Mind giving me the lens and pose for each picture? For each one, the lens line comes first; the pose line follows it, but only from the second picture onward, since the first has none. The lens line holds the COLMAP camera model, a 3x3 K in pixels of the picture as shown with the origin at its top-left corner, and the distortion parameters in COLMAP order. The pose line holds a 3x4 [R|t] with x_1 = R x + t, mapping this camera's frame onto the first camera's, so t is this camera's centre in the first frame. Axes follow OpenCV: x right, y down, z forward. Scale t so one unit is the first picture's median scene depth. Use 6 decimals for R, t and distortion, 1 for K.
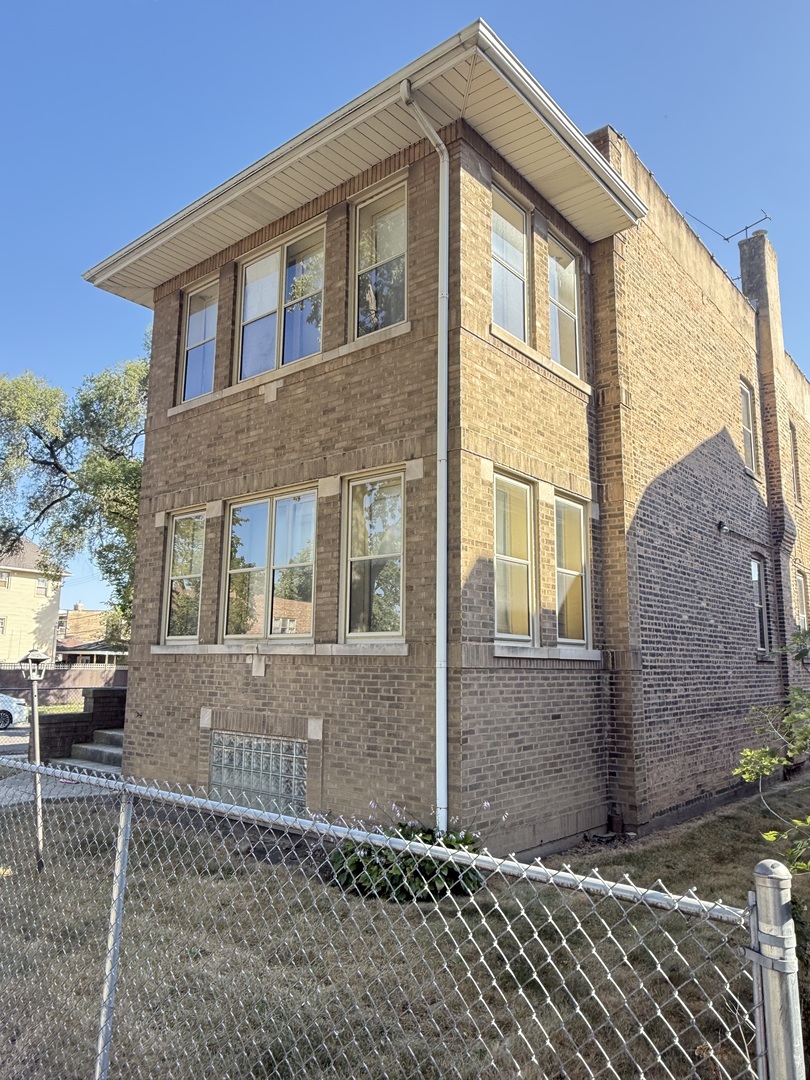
lens RADIAL K [[758.4, 0, 404.9], [0, 758.4, 539.3], [0, 0, 1]] dist [-0.002965, -0.000223]
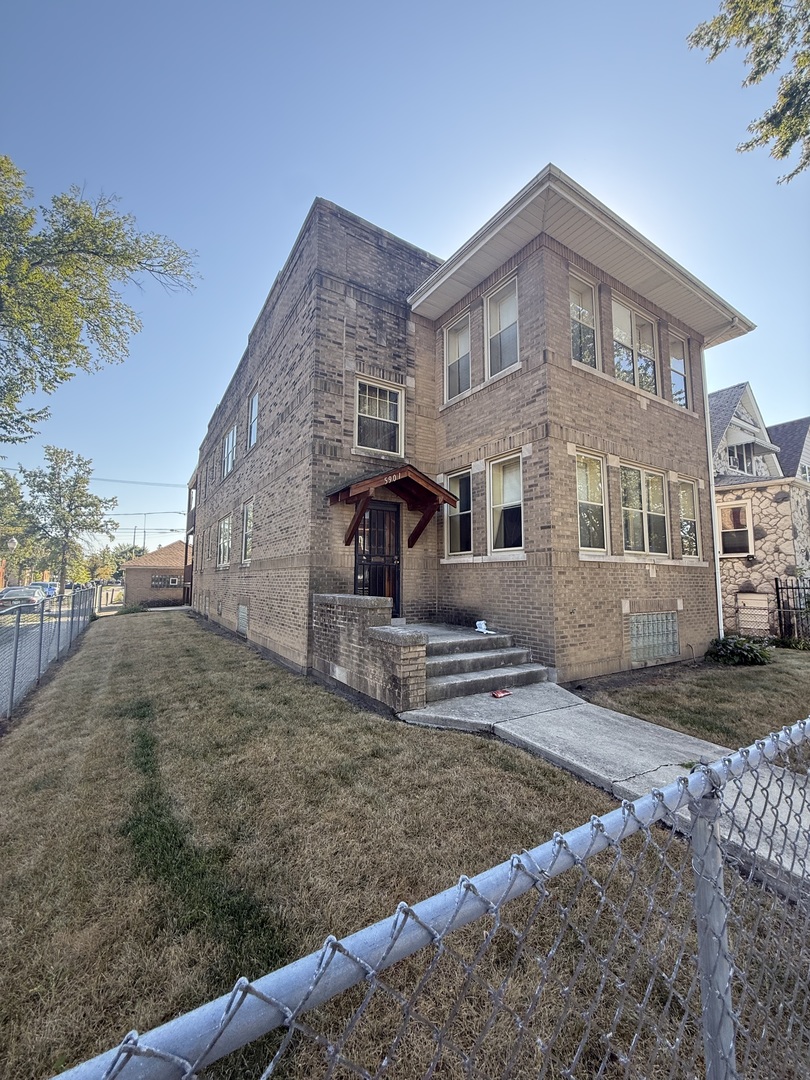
lens RADIAL K [[429.1, 0, 405.0], [0, 429.1, 537.4], [0, 0, 1]] dist [-0.000428, -0.000008]
pose [[0.298765, 0.084121, 0.950612, -1.120059], [-0.155921, 0.987025, -0.038339, 0.192887], [-0.941503, -0.136766, 0.308005, 1.106971]]
